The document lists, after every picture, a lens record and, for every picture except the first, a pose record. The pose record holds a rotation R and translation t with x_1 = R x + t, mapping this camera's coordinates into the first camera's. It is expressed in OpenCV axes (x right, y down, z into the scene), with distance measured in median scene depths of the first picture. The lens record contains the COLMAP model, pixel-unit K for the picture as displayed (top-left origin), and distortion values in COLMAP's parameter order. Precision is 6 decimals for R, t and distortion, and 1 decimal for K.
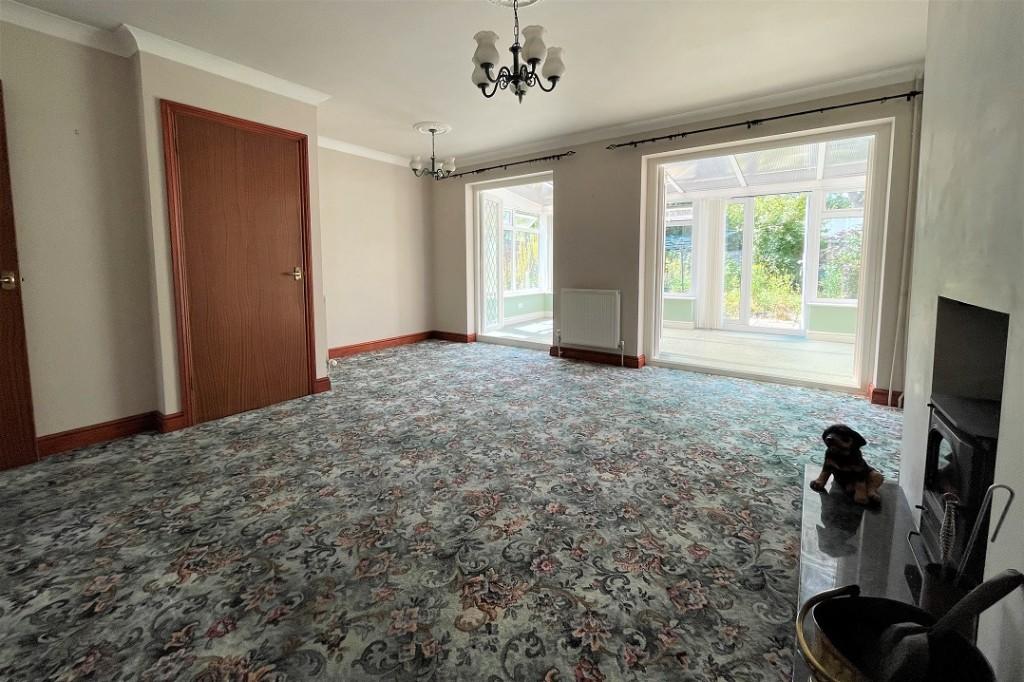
lens RADIAL K [[406.8, 0, 512.5], [0, 406.8, 295.2], [0, 0, 1]] dist [-0.024518, -0.000079]
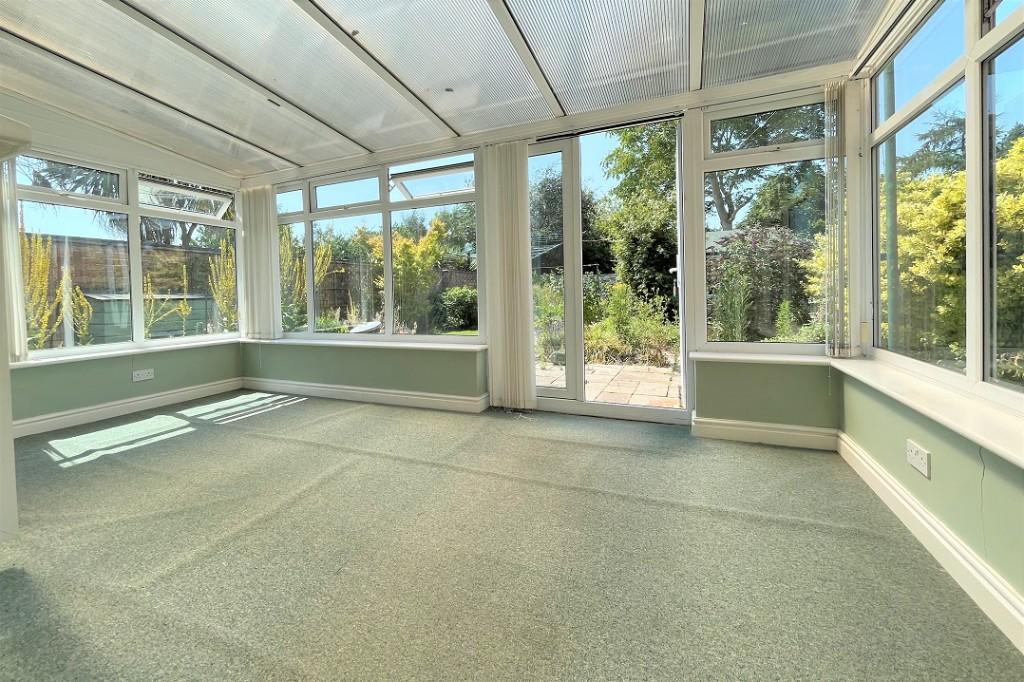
lens RADIAL K [[406.8, 0, 512.5], [0, 406.8, 295.2], [0, 0, 1]] dist [-0.024518, -0.000079]
pose [[0.973116, -0.021014, 0.229355, 0.379637], [0.037921, 0.996857, -0.069558, -0.020235], [-0.227172, 0.076386, 0.970854, 0.522250]]
